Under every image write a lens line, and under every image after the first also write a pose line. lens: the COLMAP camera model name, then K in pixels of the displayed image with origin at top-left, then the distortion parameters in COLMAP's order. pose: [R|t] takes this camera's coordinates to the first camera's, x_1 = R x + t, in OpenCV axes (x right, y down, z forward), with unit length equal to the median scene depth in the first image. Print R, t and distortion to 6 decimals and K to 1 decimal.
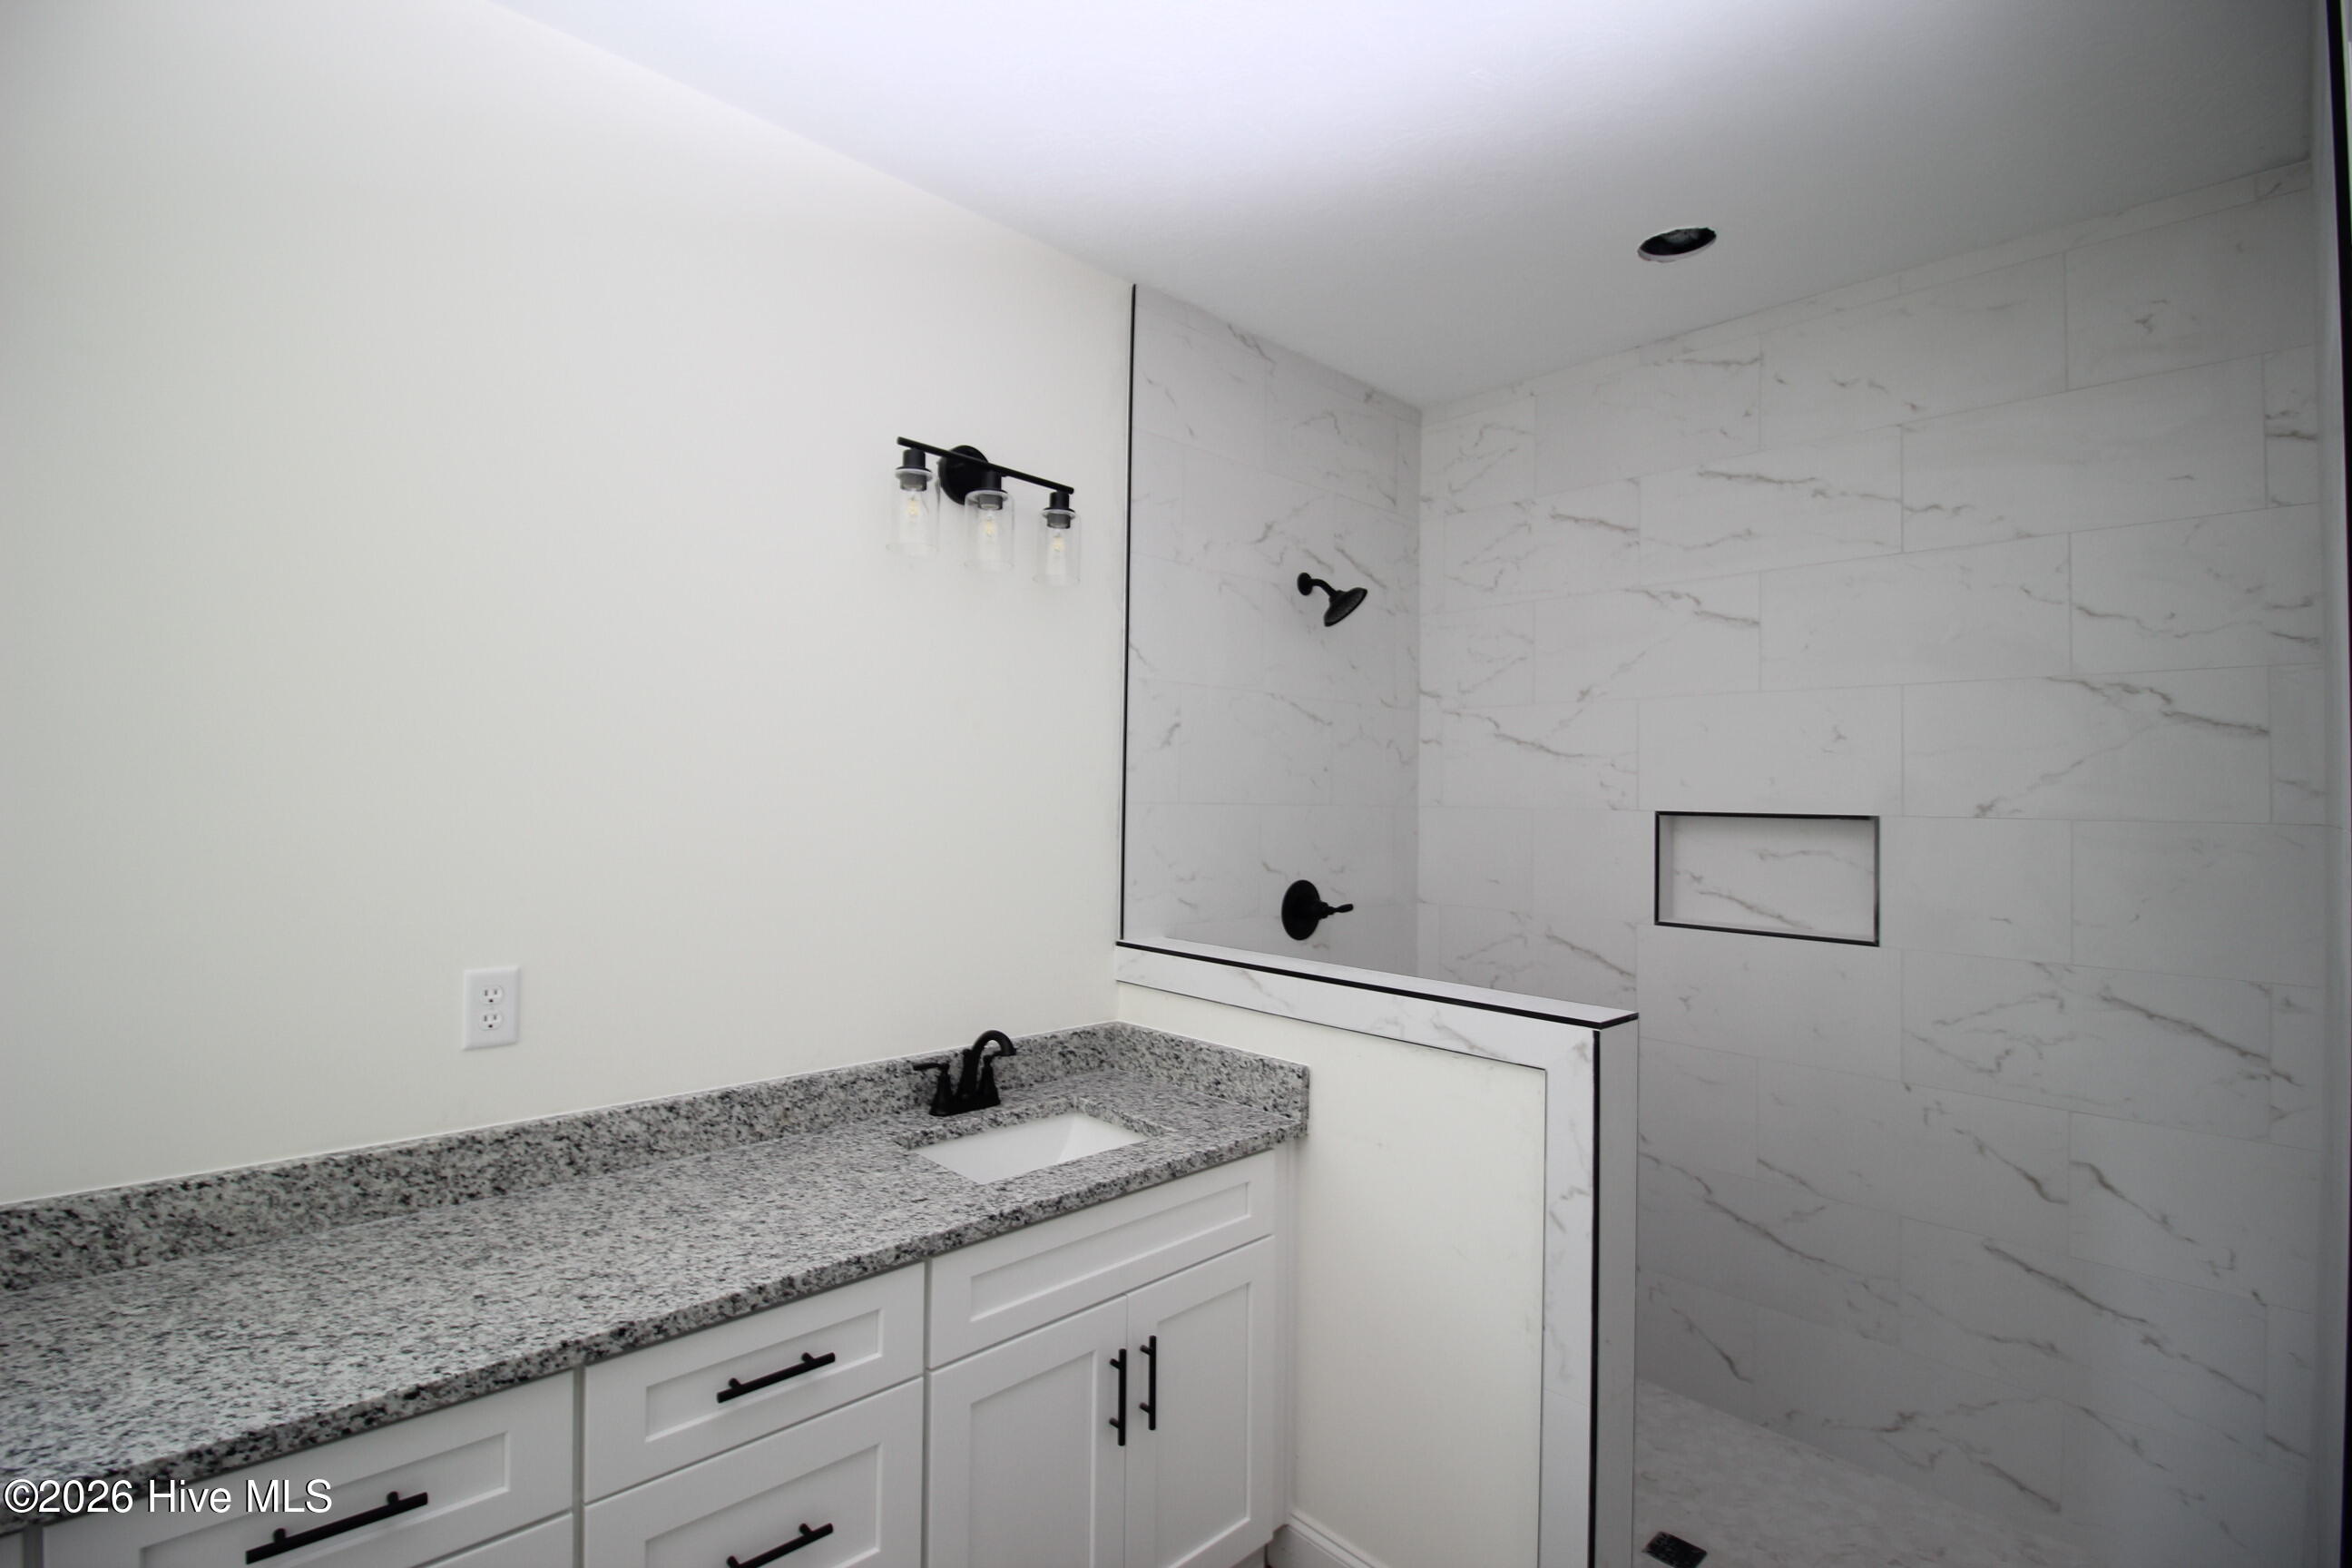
lens RADIAL K [[1084.6, 0, 1174.8], [0, 1084.6, 778.2], [0, 0, 1]] dist [-0.014739, -0.004975]
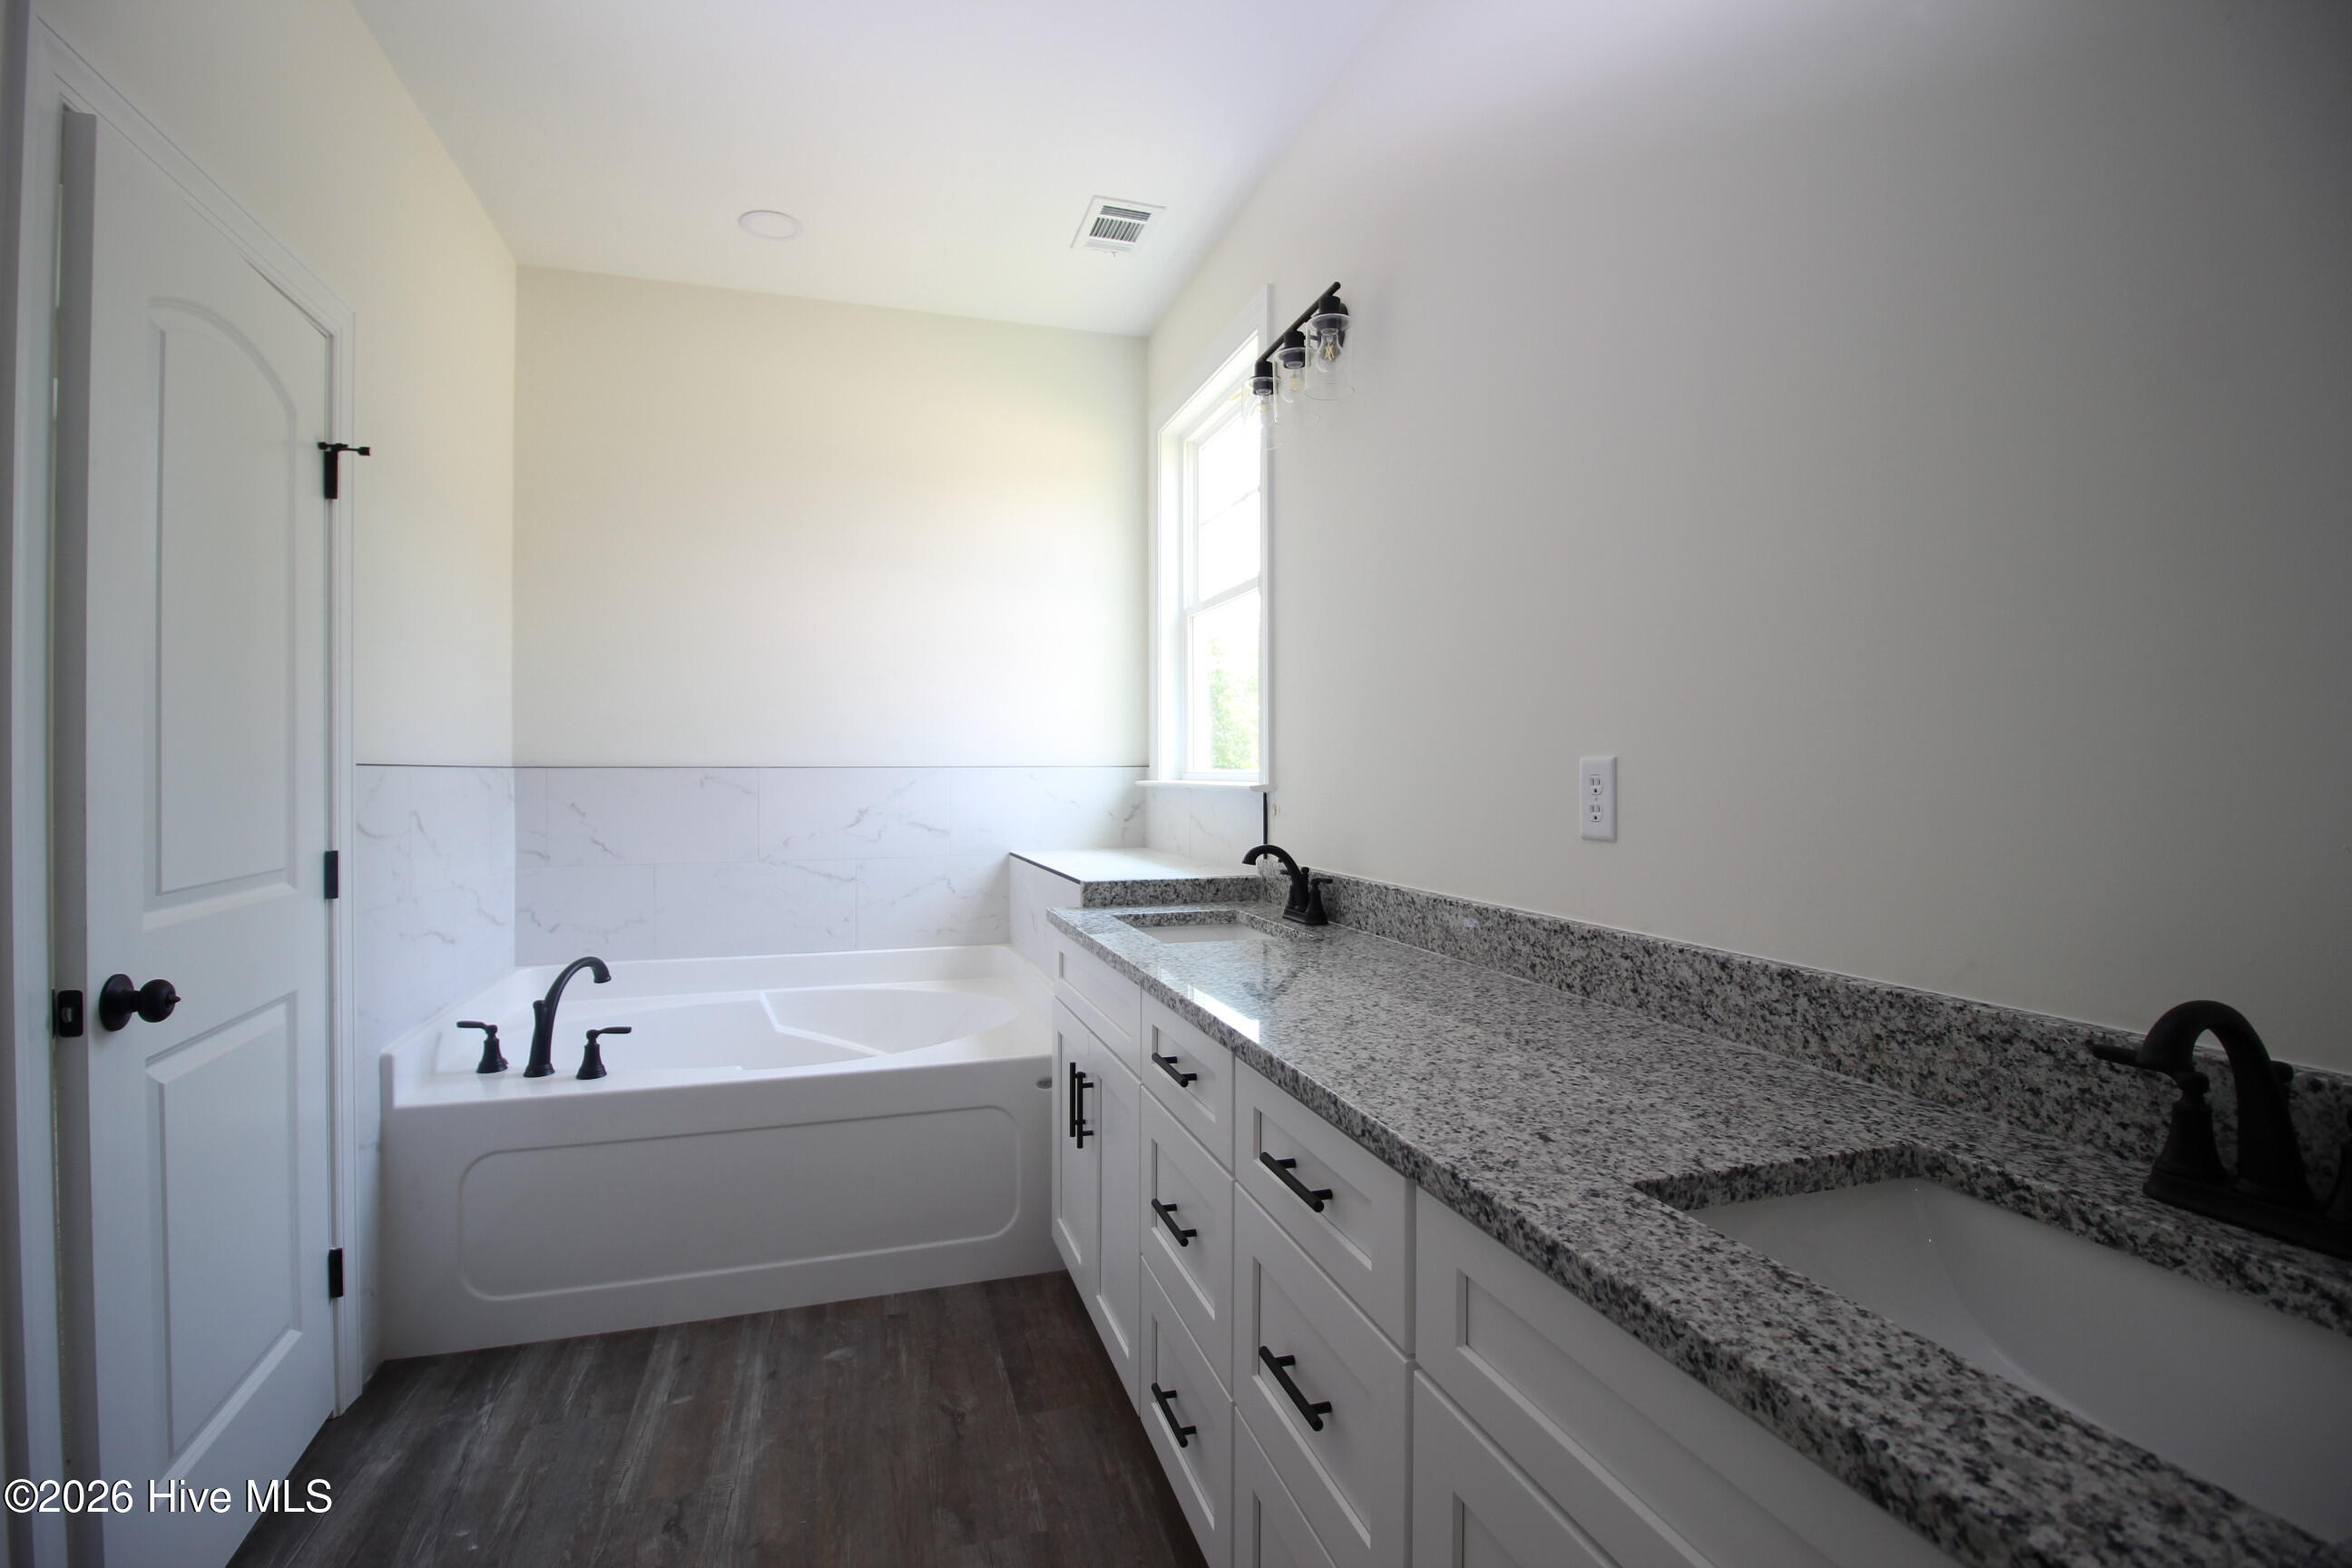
lens RADIAL K [[1084.6, 0, 1170.7], [0, 1084.6, 778.9], [0, 0, 1]] dist [-0.014739, -0.004975]
pose [[-0.455862, -0.010534, -0.889988, 0.340806], [0.012315, 0.999760, -0.018141, 0.187509], [0.889965, -0.019230, -0.455622, 0.991227]]
